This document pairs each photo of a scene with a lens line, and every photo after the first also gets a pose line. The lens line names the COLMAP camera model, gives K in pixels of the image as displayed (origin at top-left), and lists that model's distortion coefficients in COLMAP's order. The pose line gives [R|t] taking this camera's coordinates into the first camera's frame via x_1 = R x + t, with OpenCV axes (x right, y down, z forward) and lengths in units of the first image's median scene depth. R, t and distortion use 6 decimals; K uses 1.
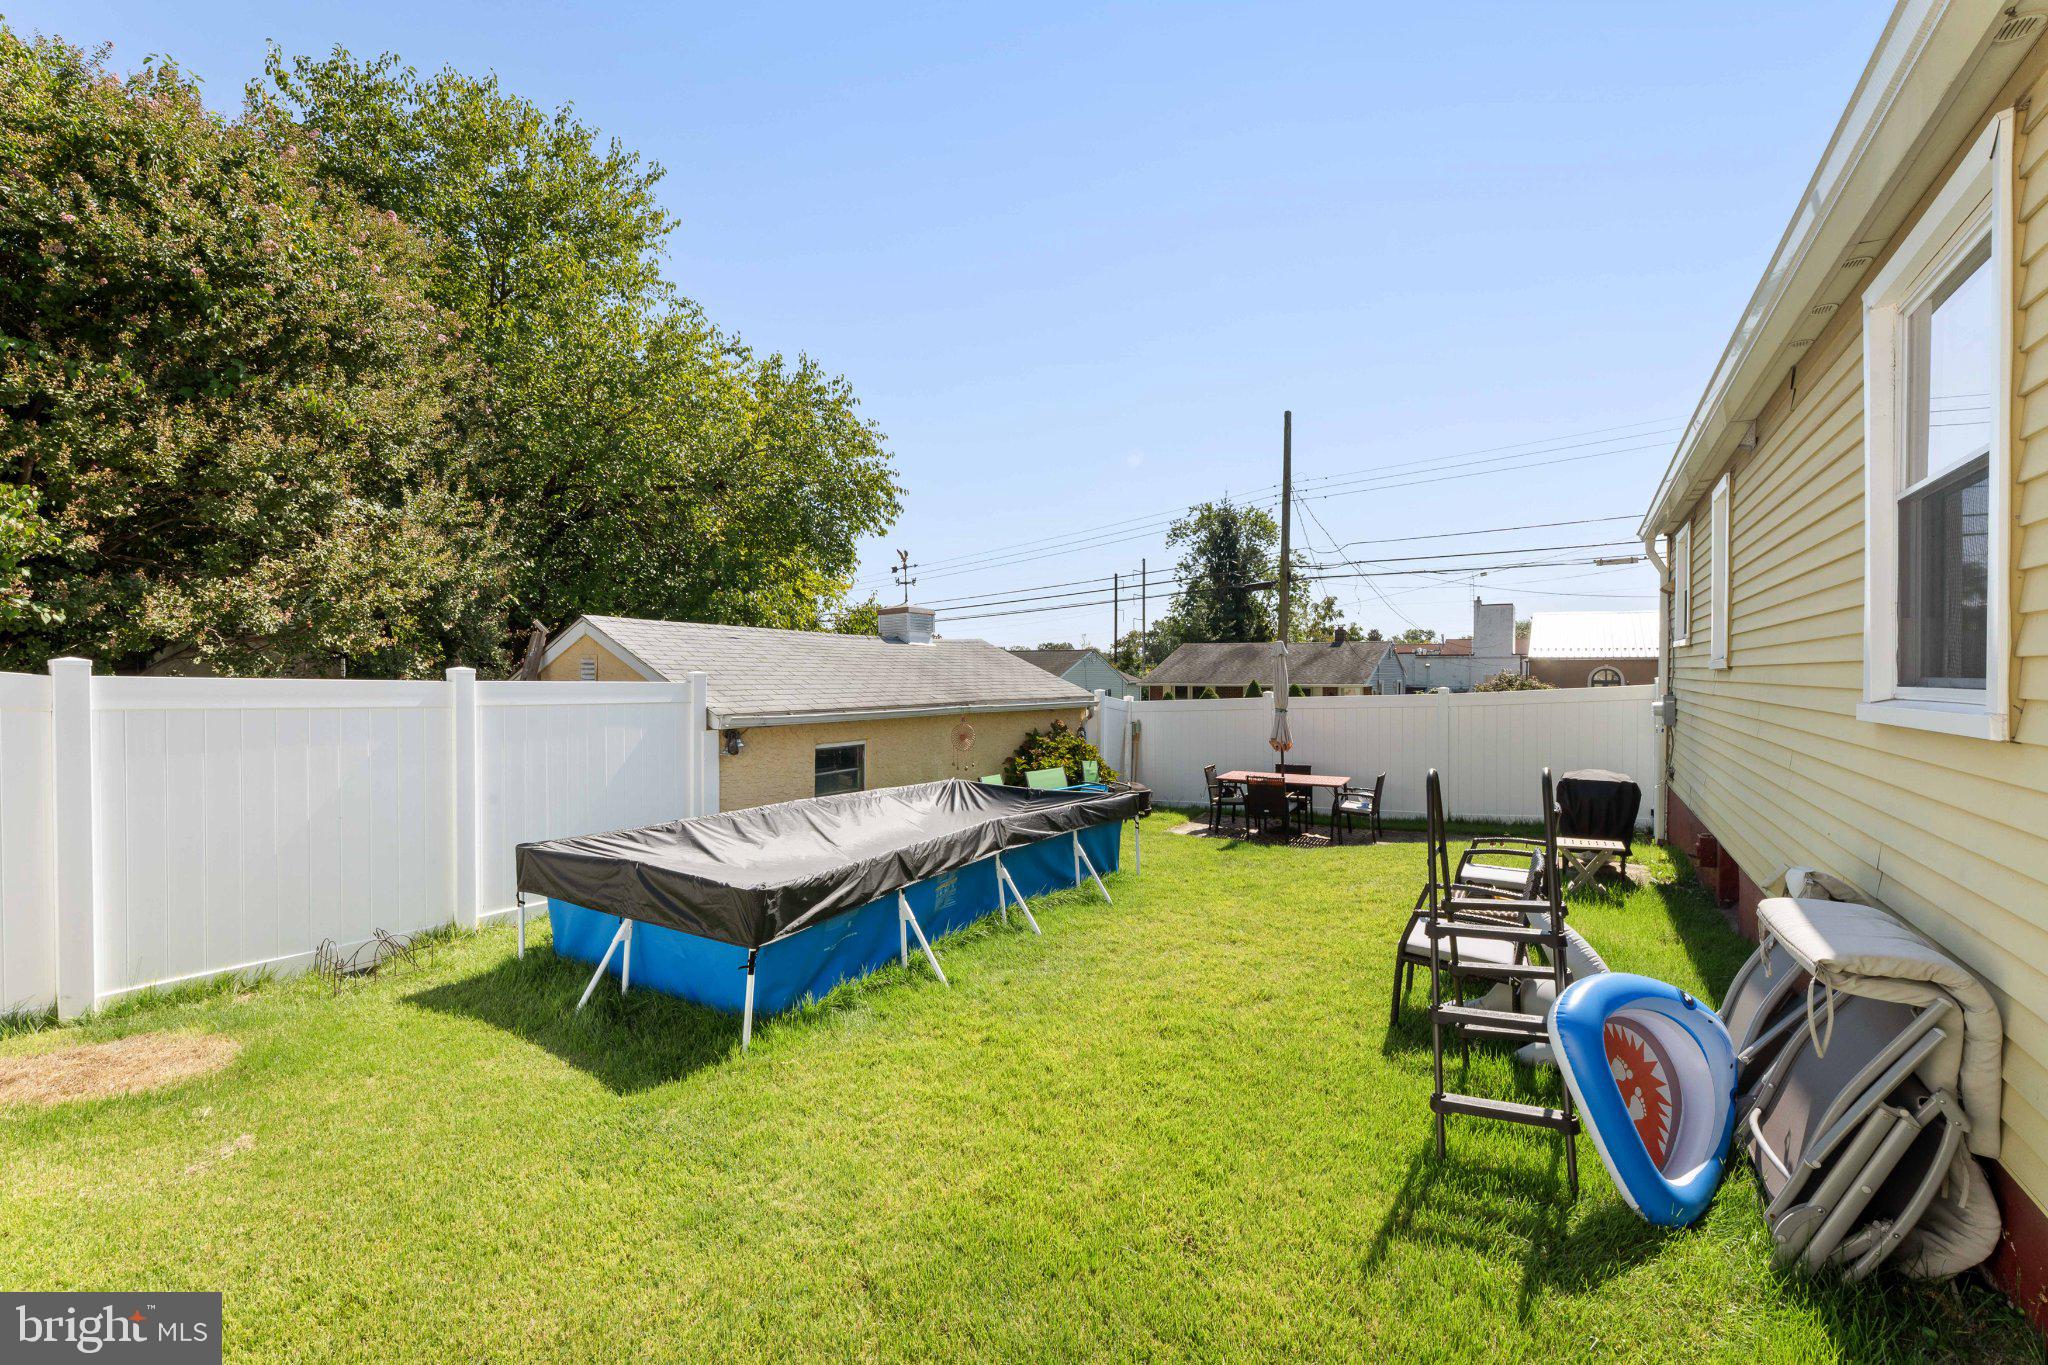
lens RADIAL K [[819.4, 0, 1027.3], [0, 819.4, 679.7], [0, 0, 1]] dist [-0.000712, 0.000052]
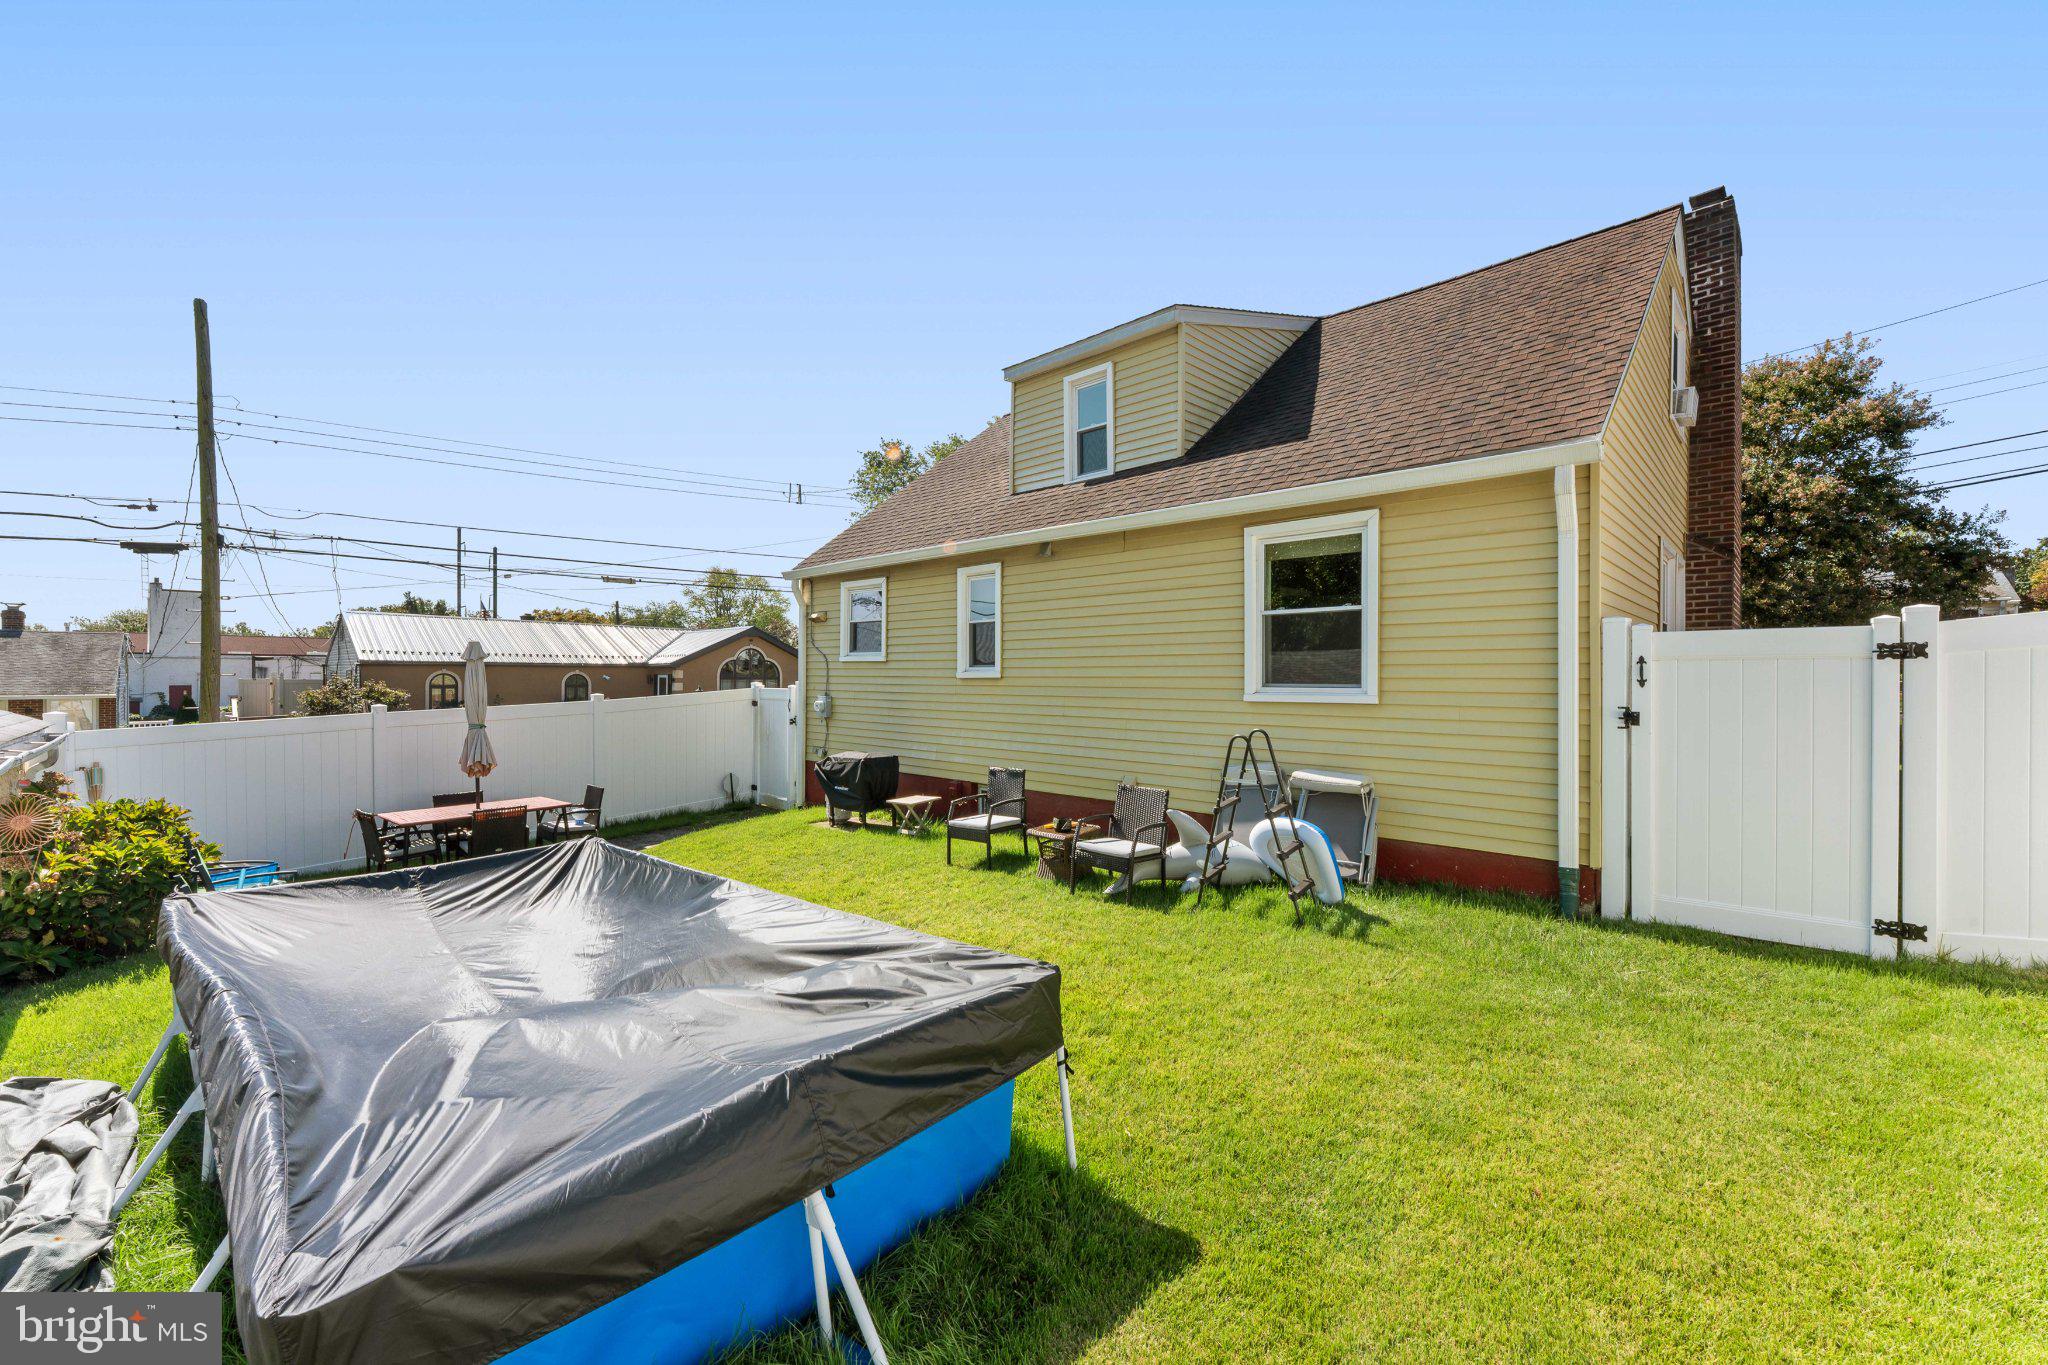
lens RADIAL K [[819.4, 0, 1028.5], [0, 819.4, 679.0], [0, 0, 1]] dist [-0.000712, 0.000052]
pose [[0.165220, -0.004517, 0.986246, -0.469493], [0.008339, 0.999960, 0.003183, -0.008990], [-0.986221, 0.007699, 0.165251, 0.381580]]
